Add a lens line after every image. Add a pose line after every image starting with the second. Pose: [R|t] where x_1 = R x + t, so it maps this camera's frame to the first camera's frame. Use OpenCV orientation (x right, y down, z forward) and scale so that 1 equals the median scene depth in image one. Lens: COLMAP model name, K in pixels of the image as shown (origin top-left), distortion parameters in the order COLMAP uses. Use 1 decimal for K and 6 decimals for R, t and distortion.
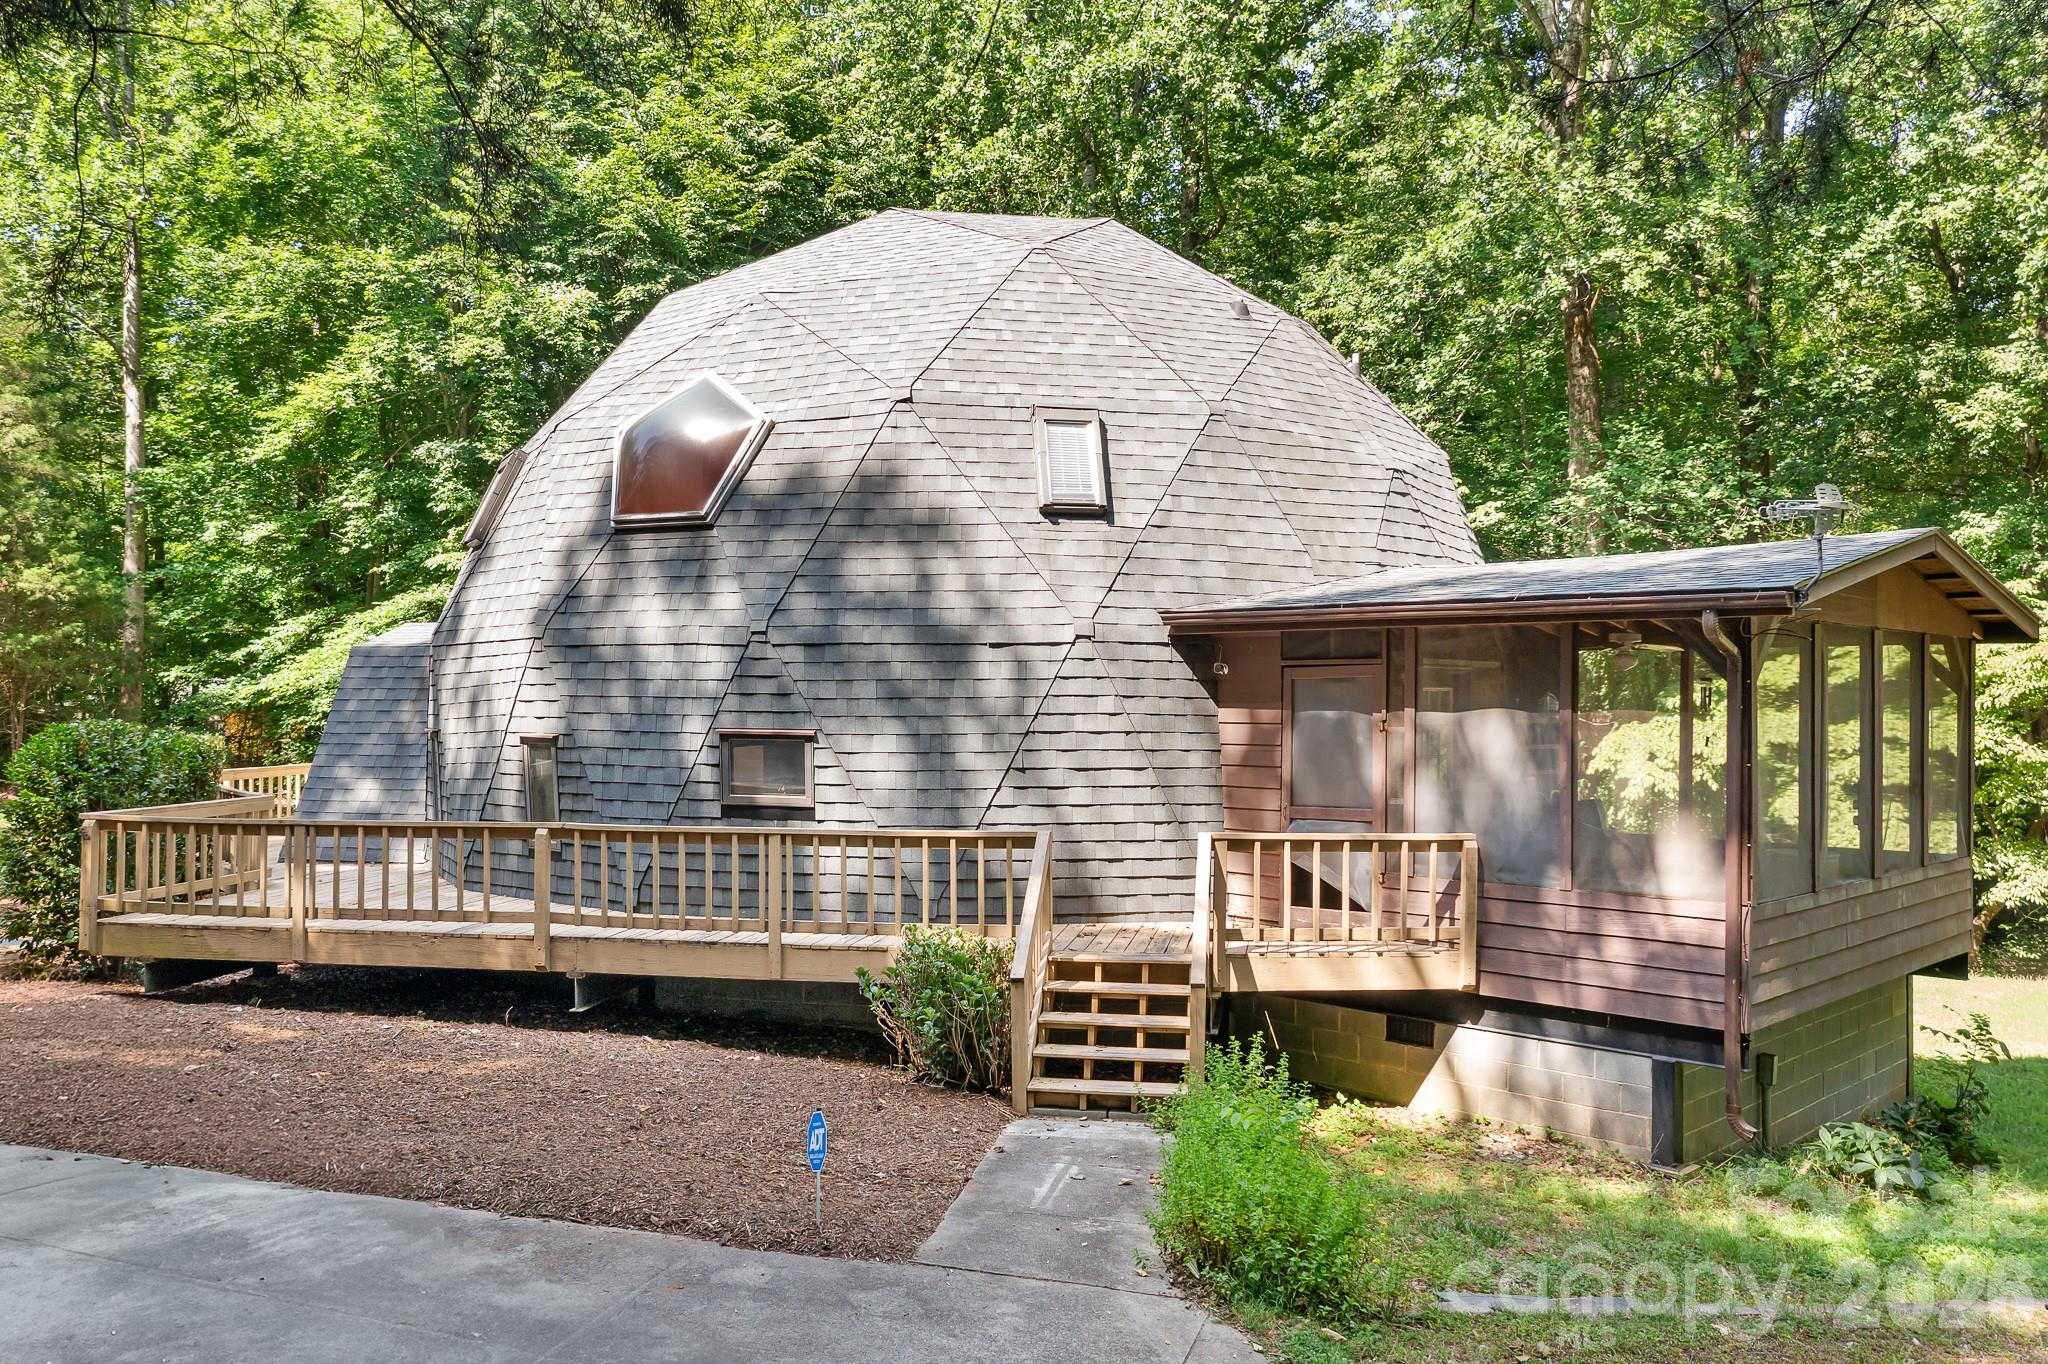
lens RADIAL K [[1623.6, 0, 1013.8], [0, 1623.6, 665.2], [0, 0, 1]] dist [-0.012561, 0.002464]
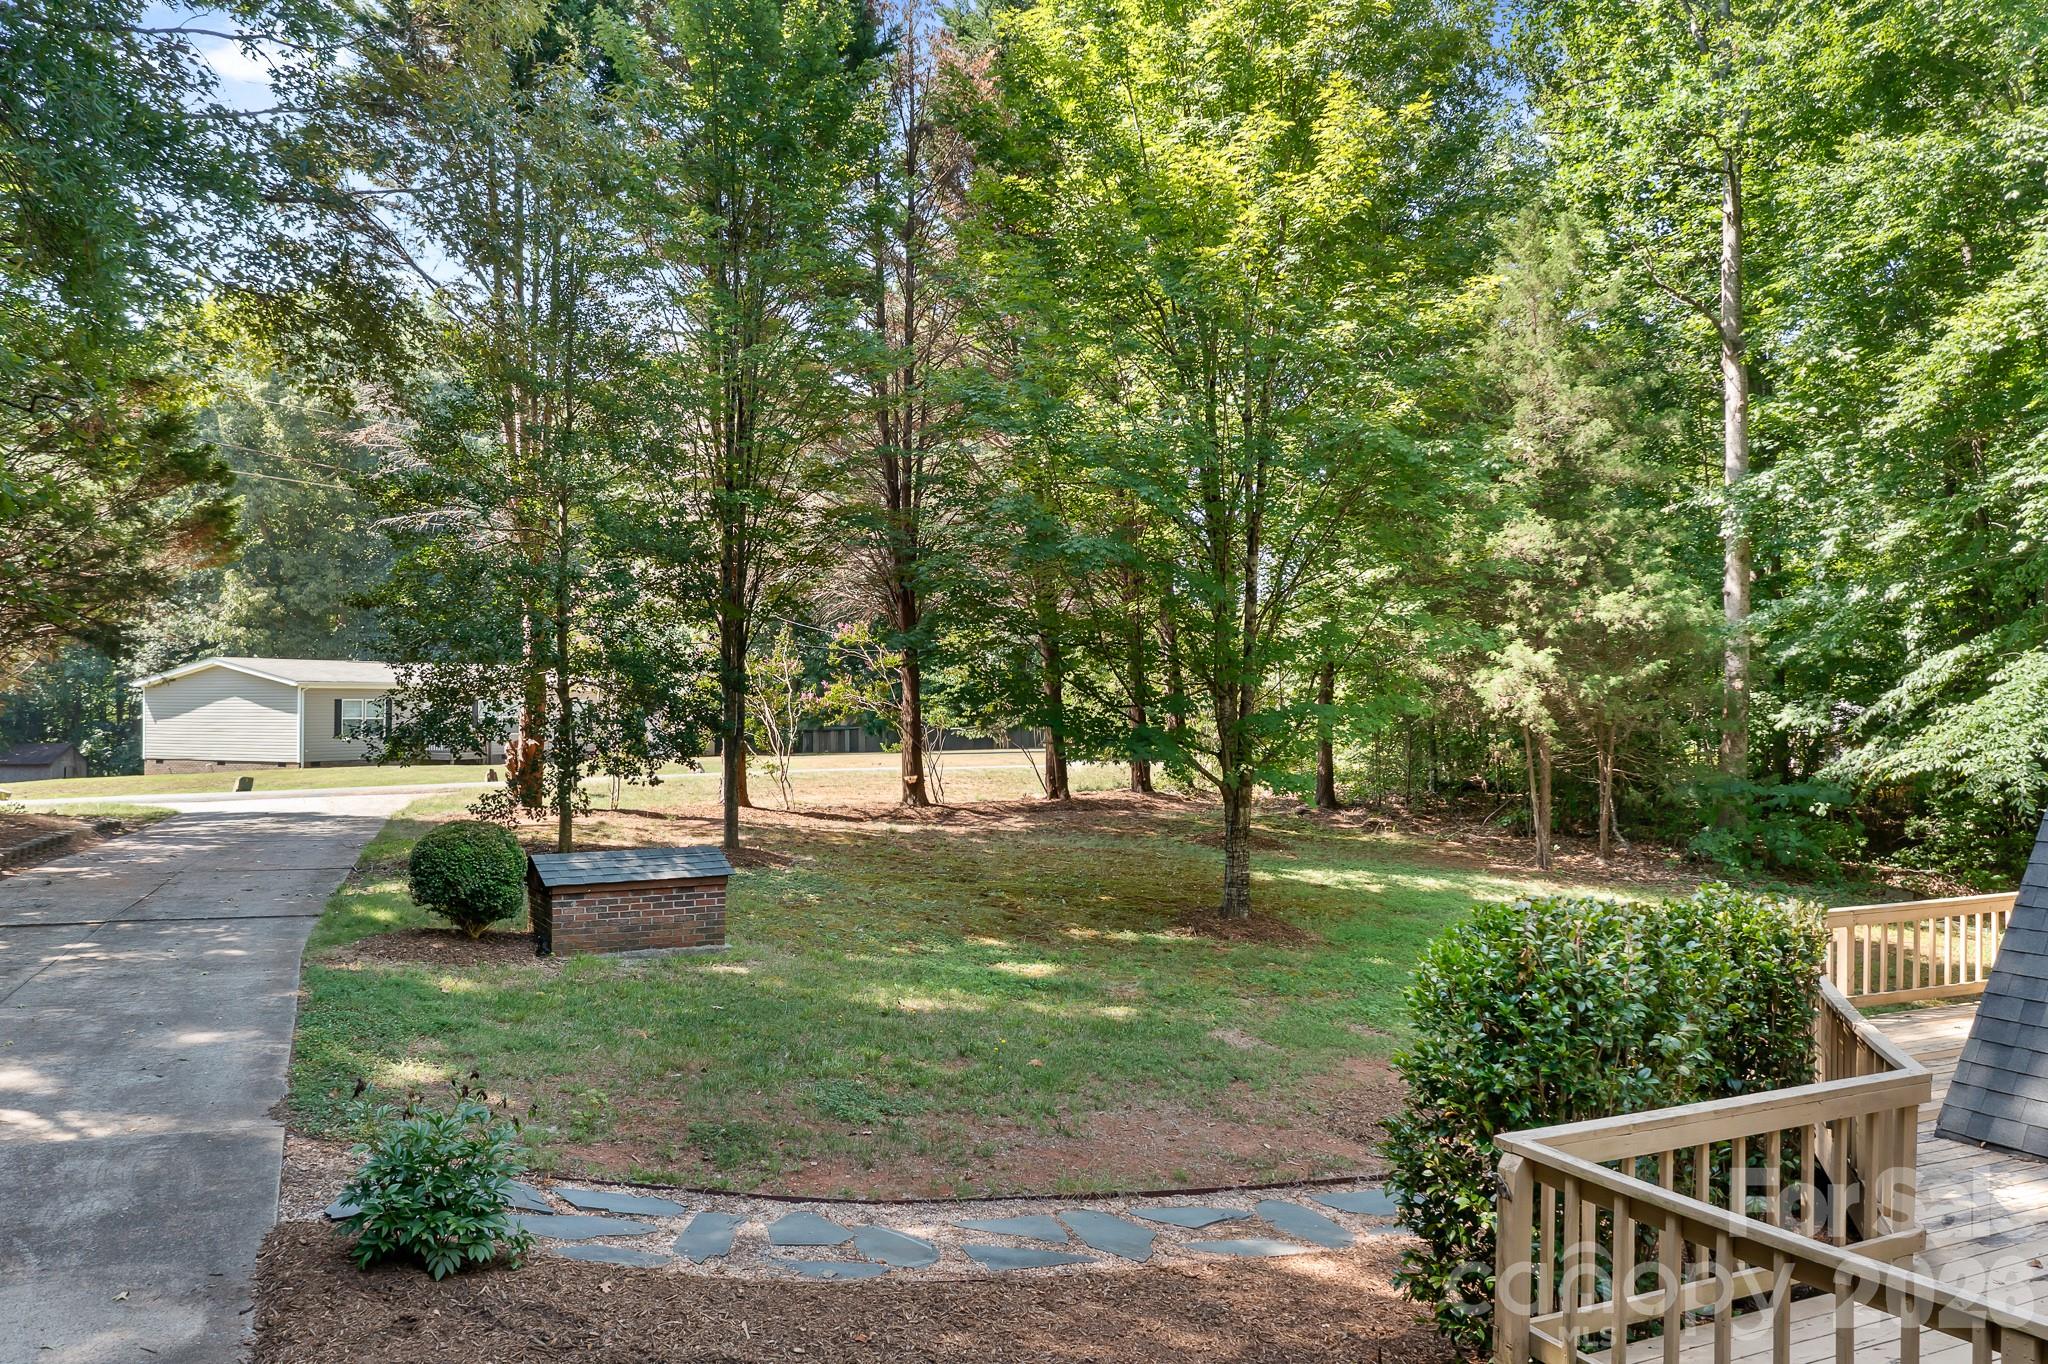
lens RADIAL K [[1623.6, 0, 1015.4], [0, 1623.6, 665.5], [0, 0, 1]] dist [-0.012561, 0.002464]
pose [[0.592810, -0.016870, -0.805166, -0.111587], [0.011032, 0.999857, -0.012827, -0.014549], [0.805267, -0.001279, 0.592911, 0.241012]]
